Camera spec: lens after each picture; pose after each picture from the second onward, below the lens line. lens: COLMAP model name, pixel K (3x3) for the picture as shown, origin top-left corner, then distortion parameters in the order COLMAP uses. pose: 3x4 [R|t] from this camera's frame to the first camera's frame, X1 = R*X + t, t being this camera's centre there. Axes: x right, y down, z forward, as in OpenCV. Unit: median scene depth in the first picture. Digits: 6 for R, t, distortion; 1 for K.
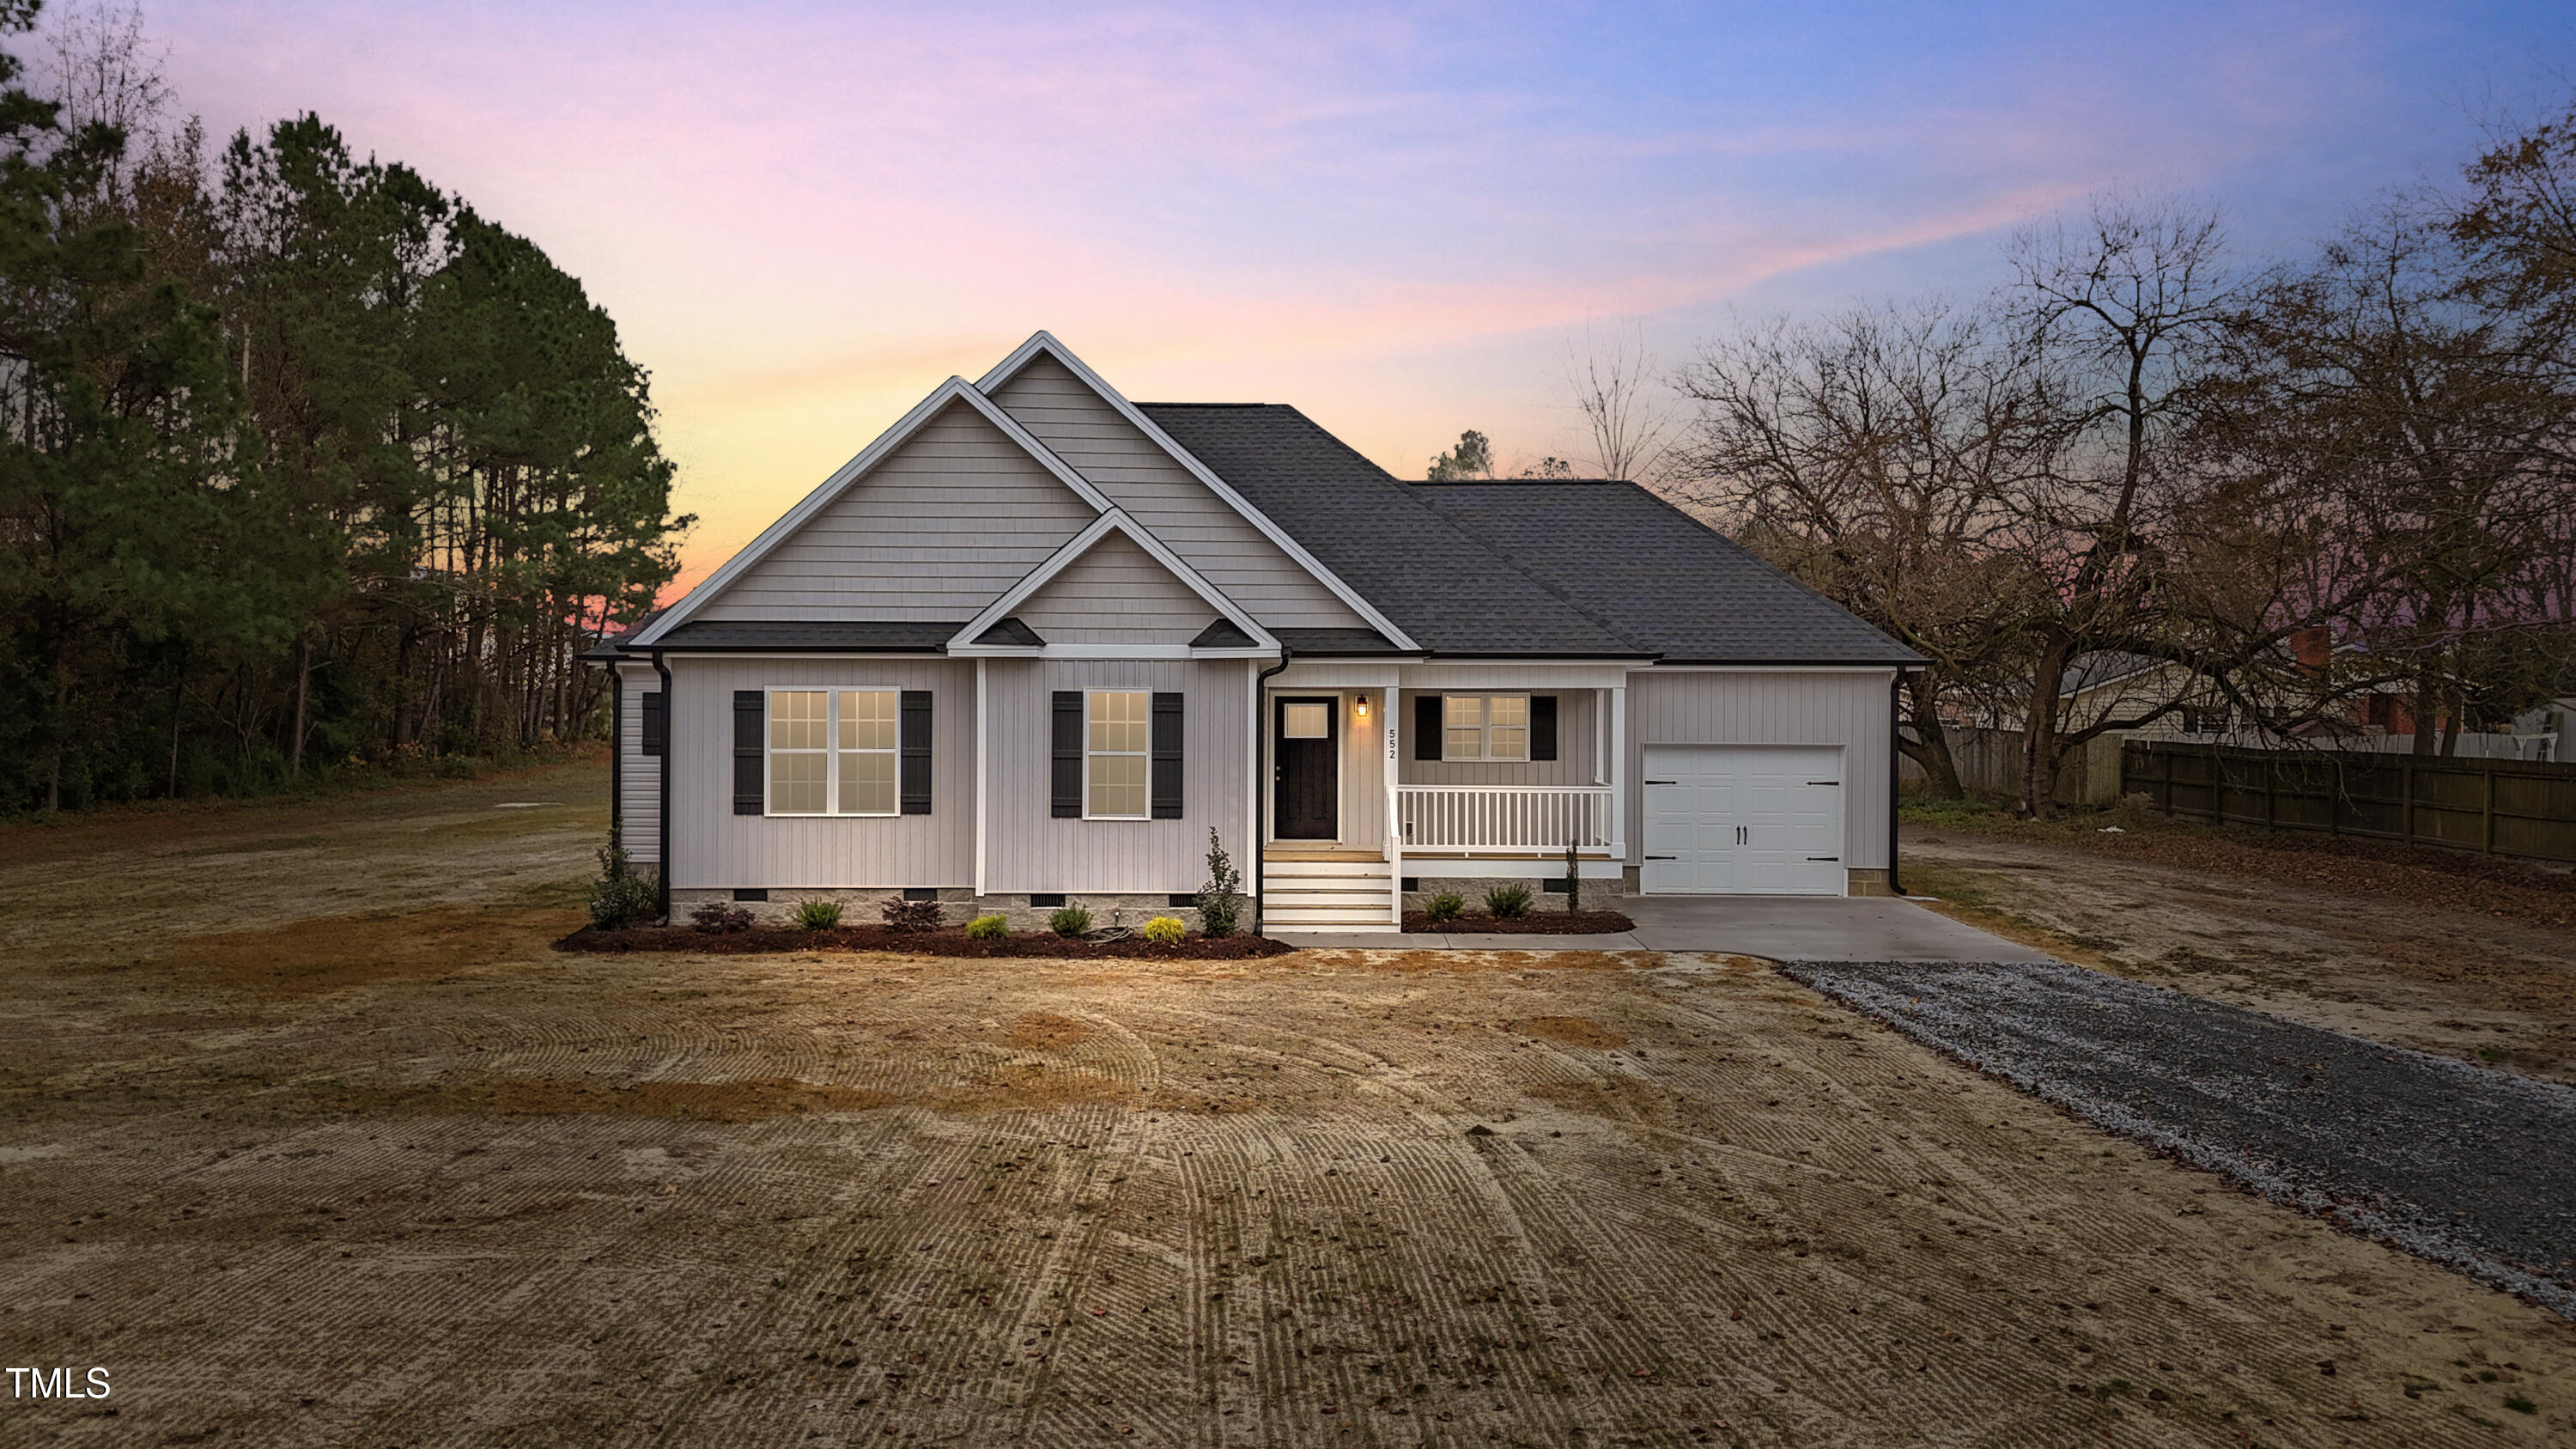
lens RADIAL K [[1874.2, 0, 1293.4], [0, 1874.2, 721.7], [0, 0, 1]] dist [0.088562, -0.080470]
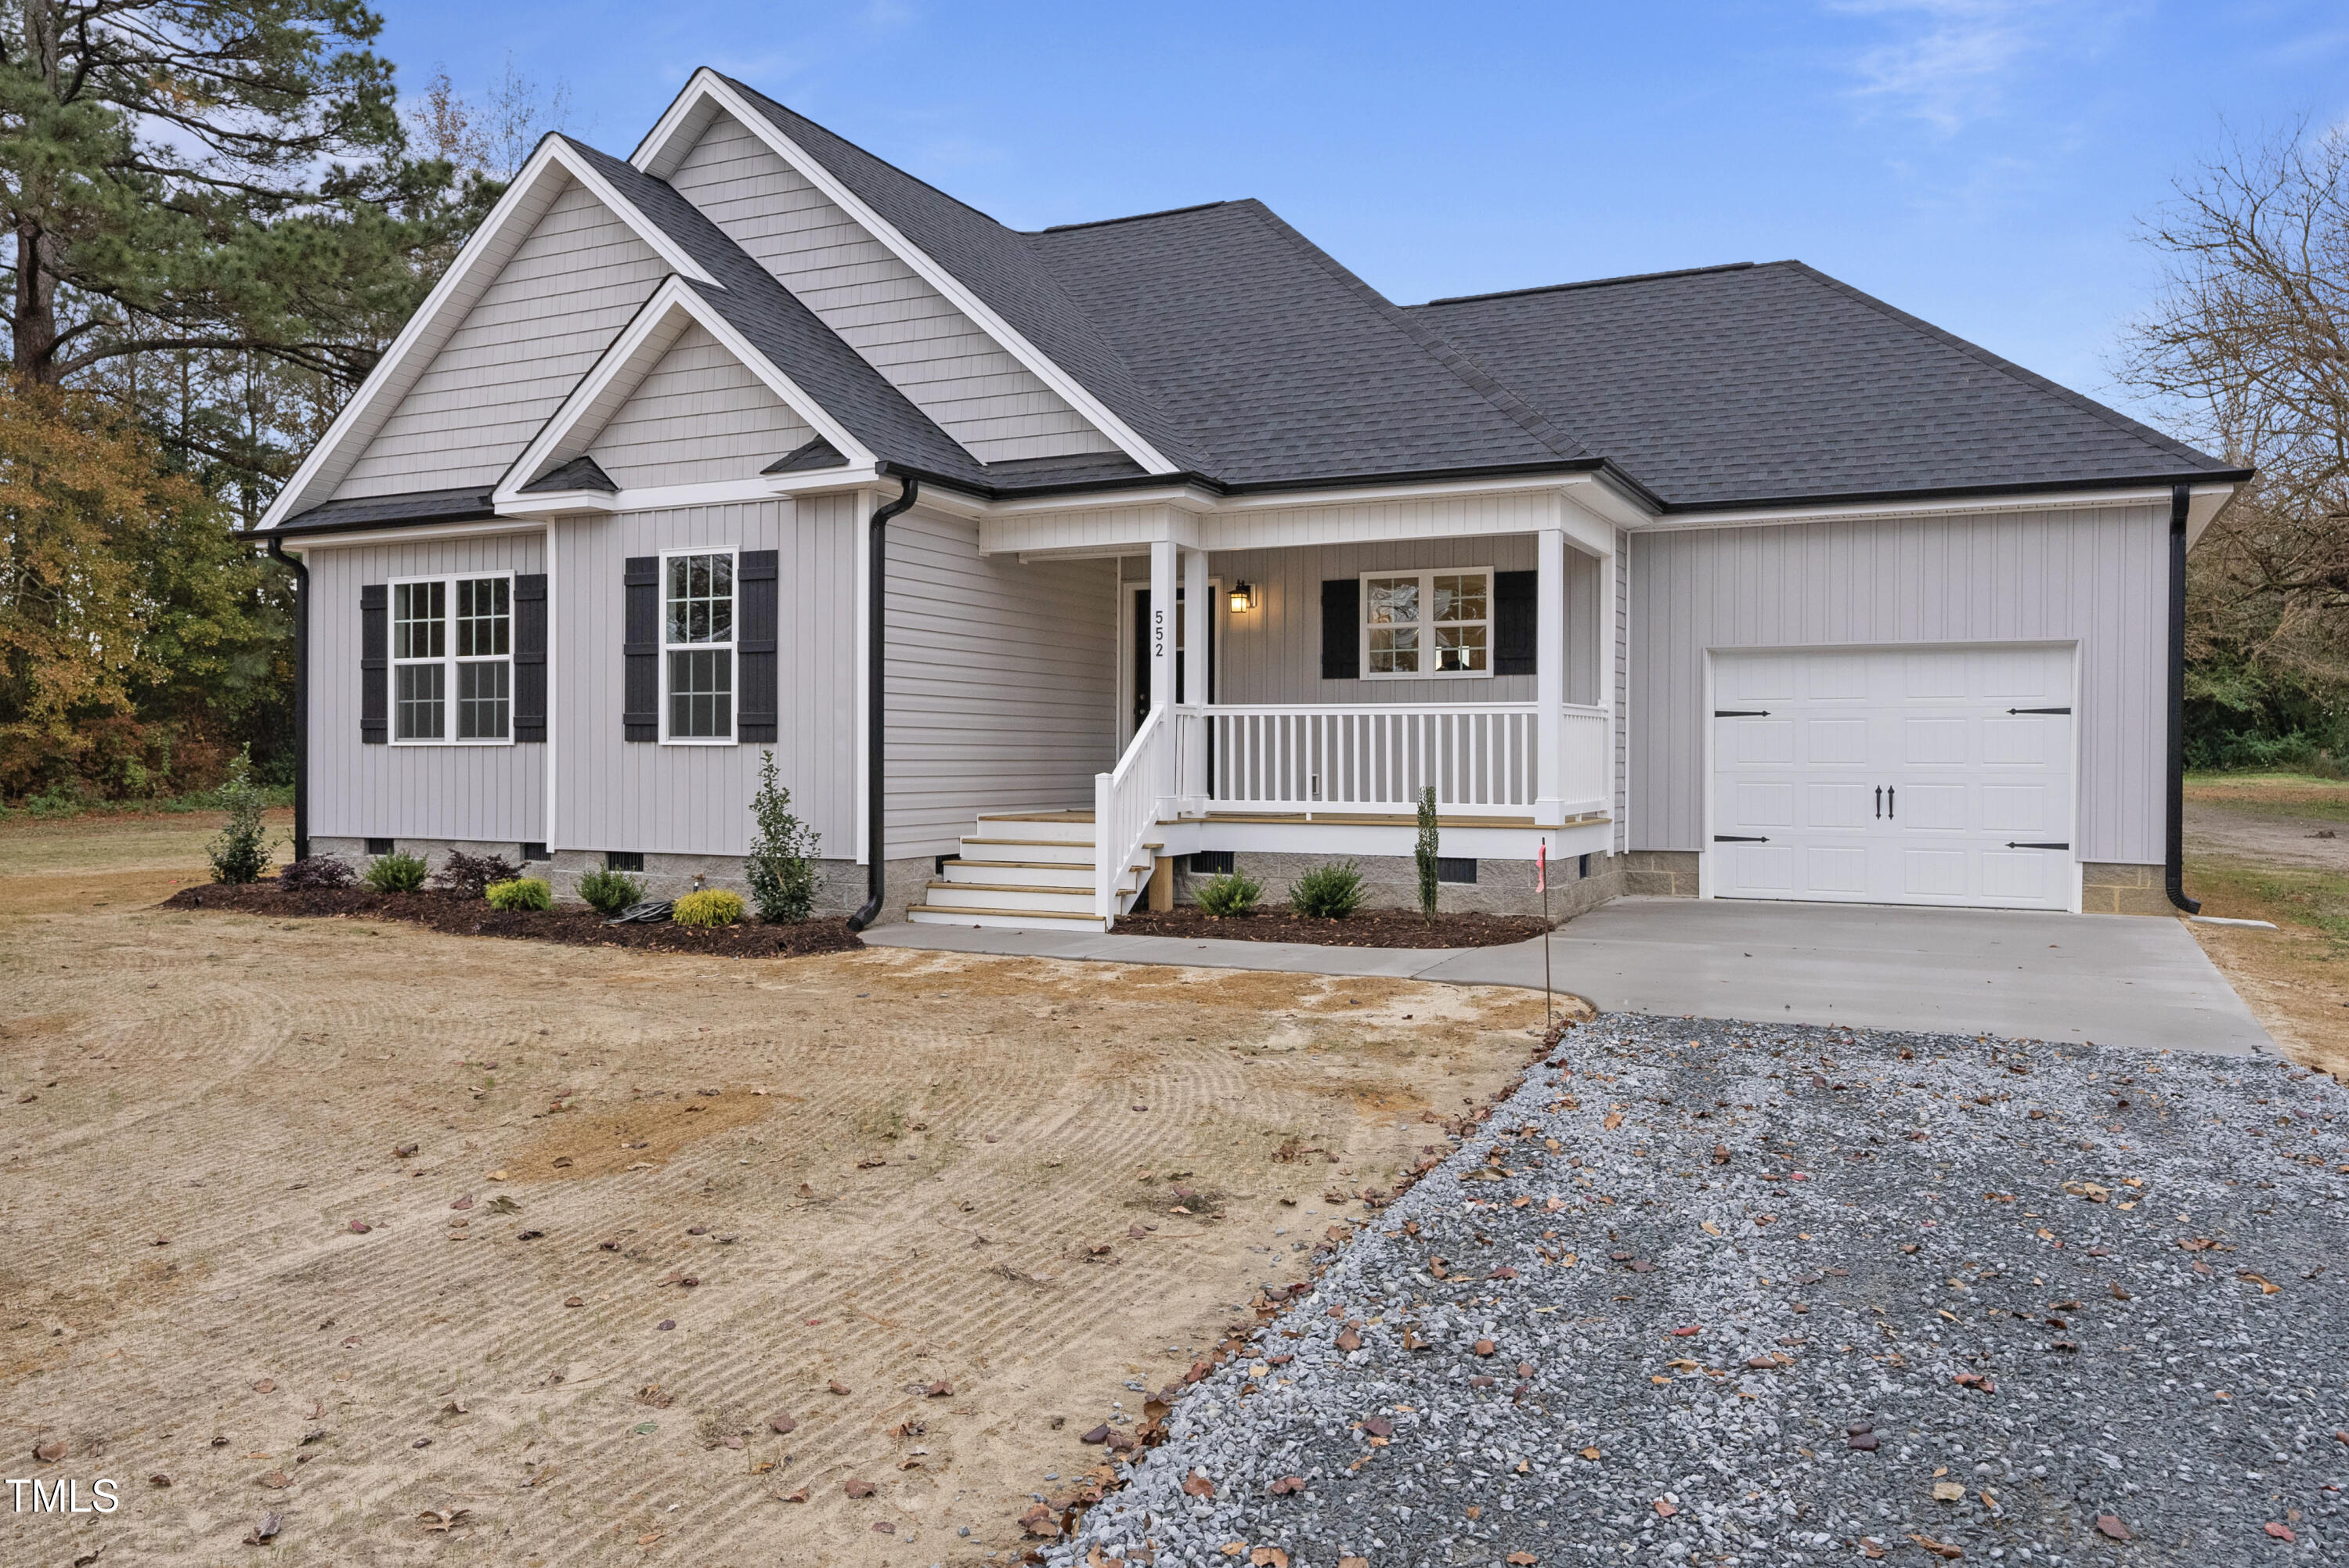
lens RADIAL K [[1713.4, 0, 1176.5], [0, 1713.4, 764.2], [0, 0, 1]] dist [-0.009718, -0.000942]
pose [[0.901059, 0.000539, -0.433696, 0.315943], [-0.001704, 0.999996, -0.002297, 0.058726], [0.433693, 0.002809, 0.901056, 0.506860]]
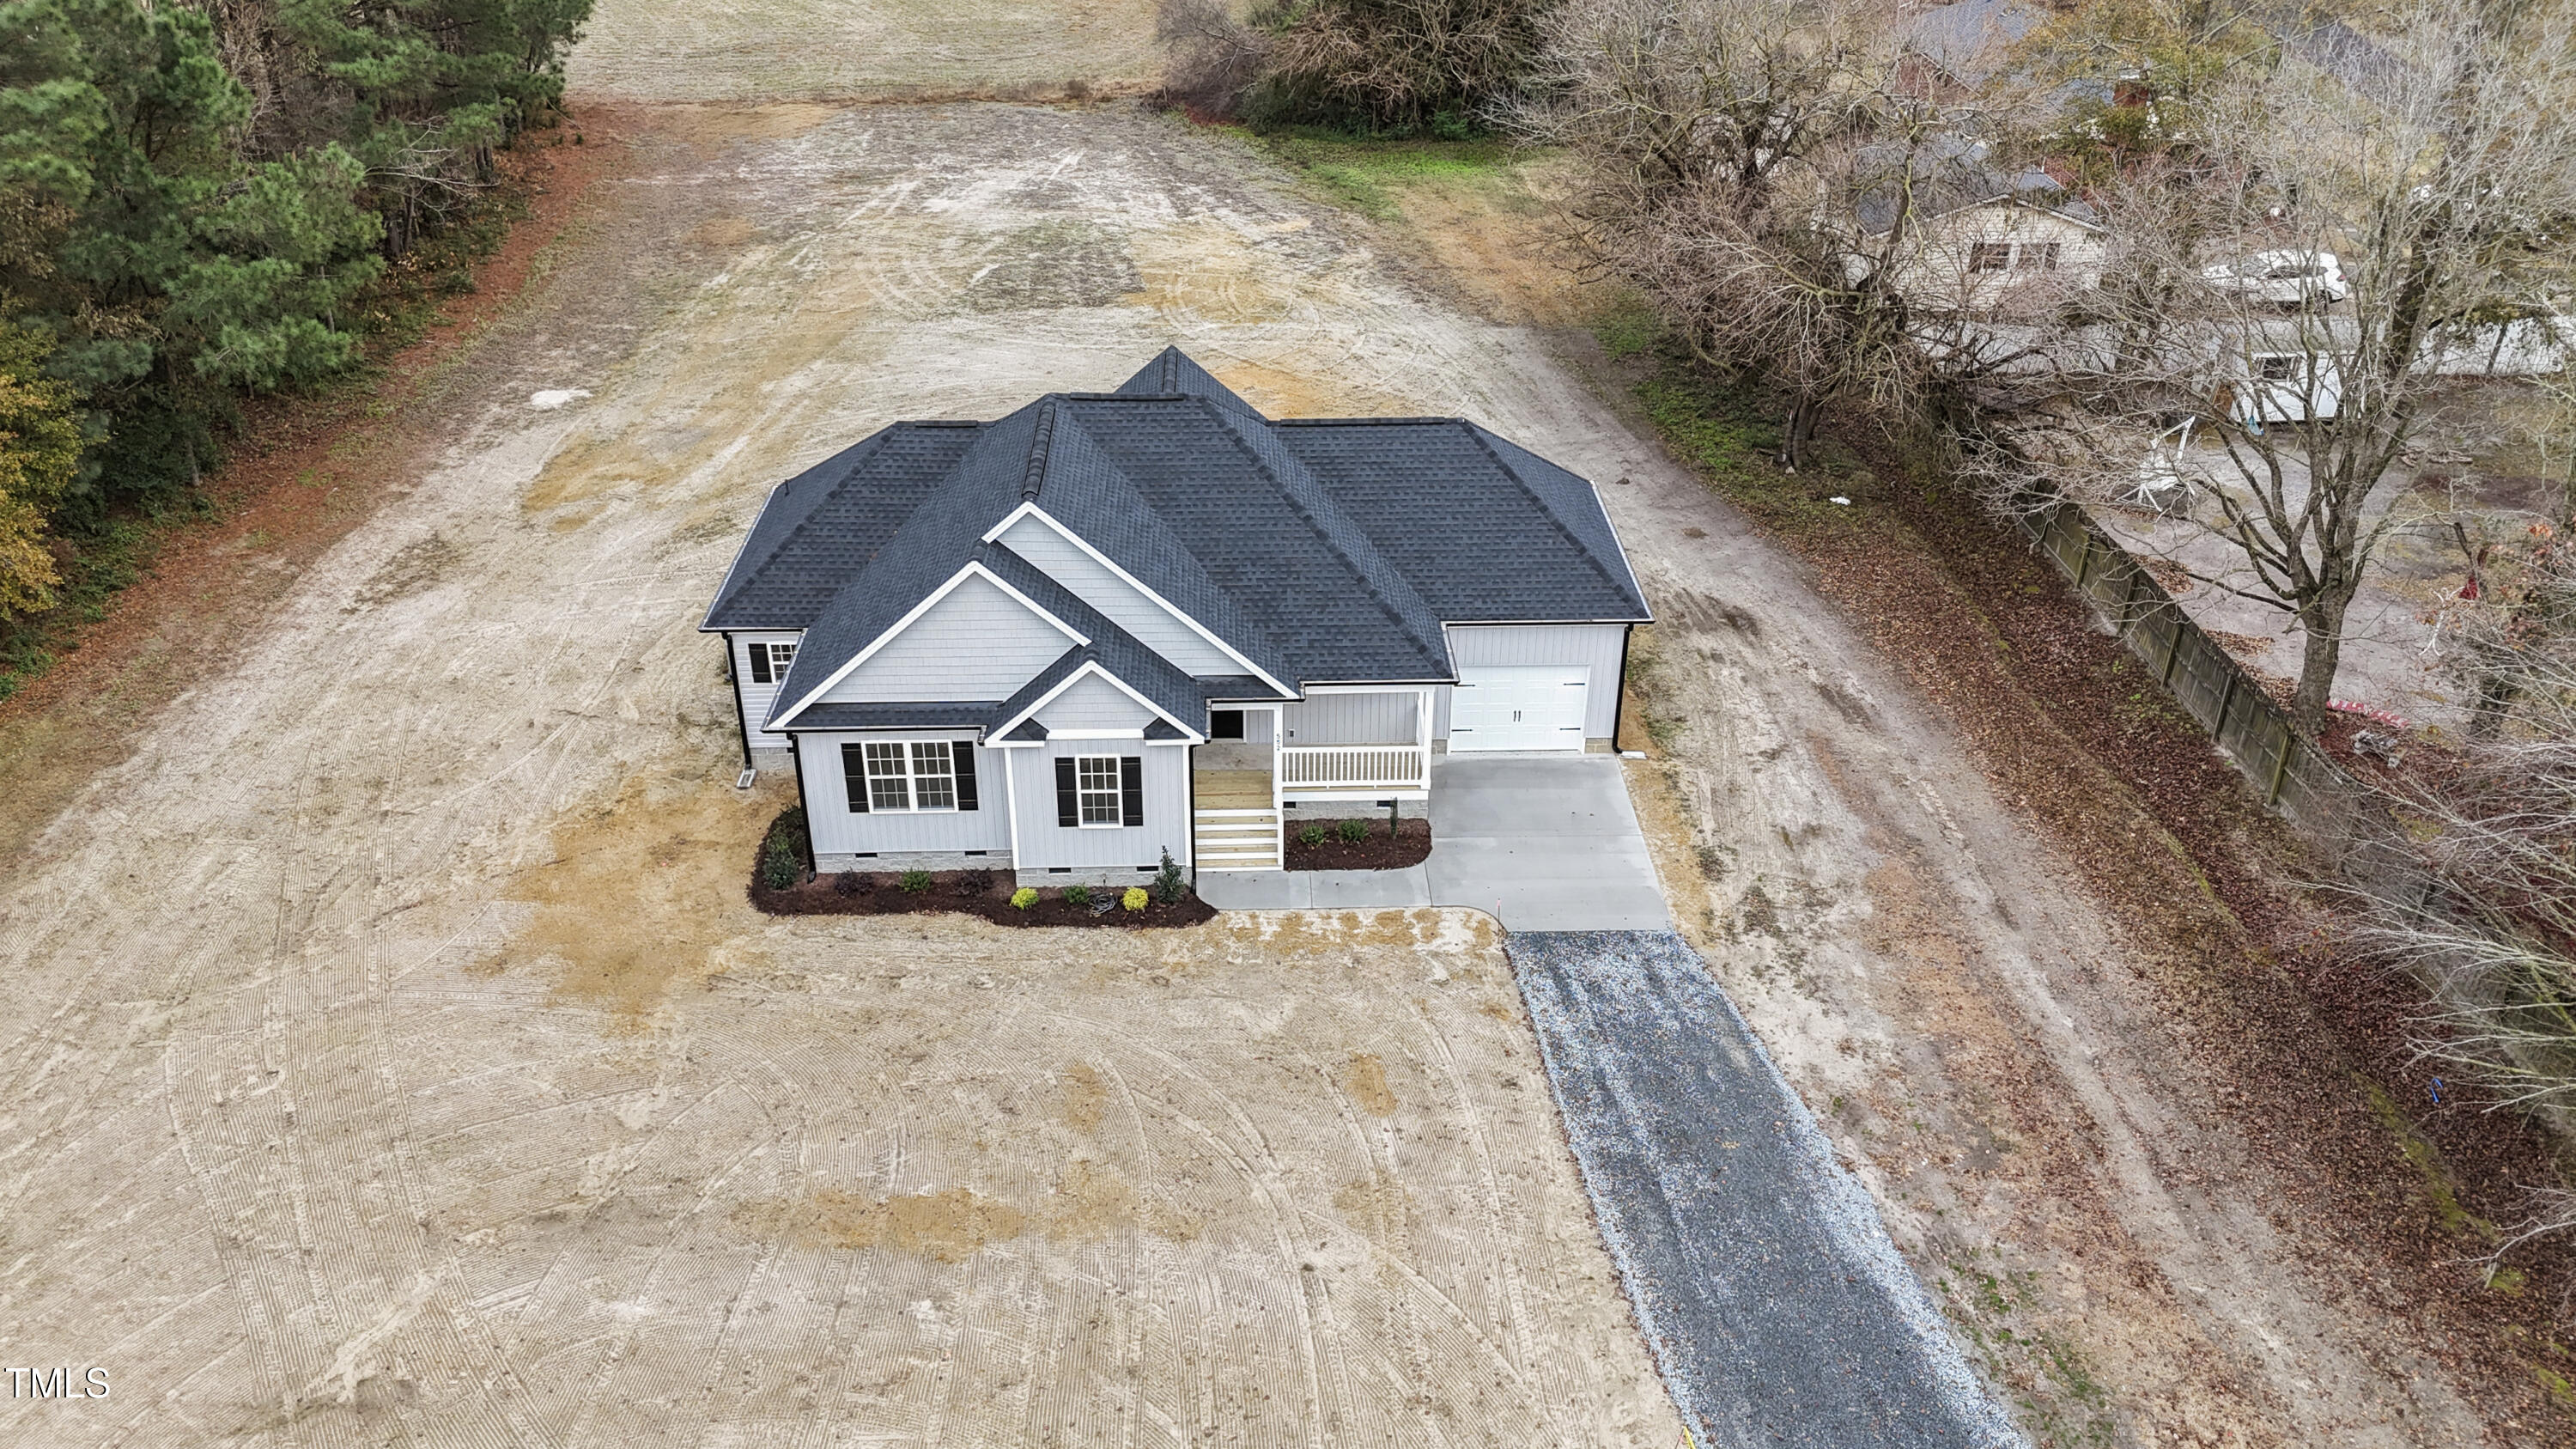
lens RADIAL K [[1871.2, 0, 1288.0], [0, 1871.2, 724.5], [0, 0, 1]] dist [0.075002, -0.000636]
pose [[0.999142, -0.020111, 0.036217, 0.006615], [-0.000516, 0.868146, 0.496309, -0.773393], [-0.041423, -0.495902, 0.867390, -0.308278]]
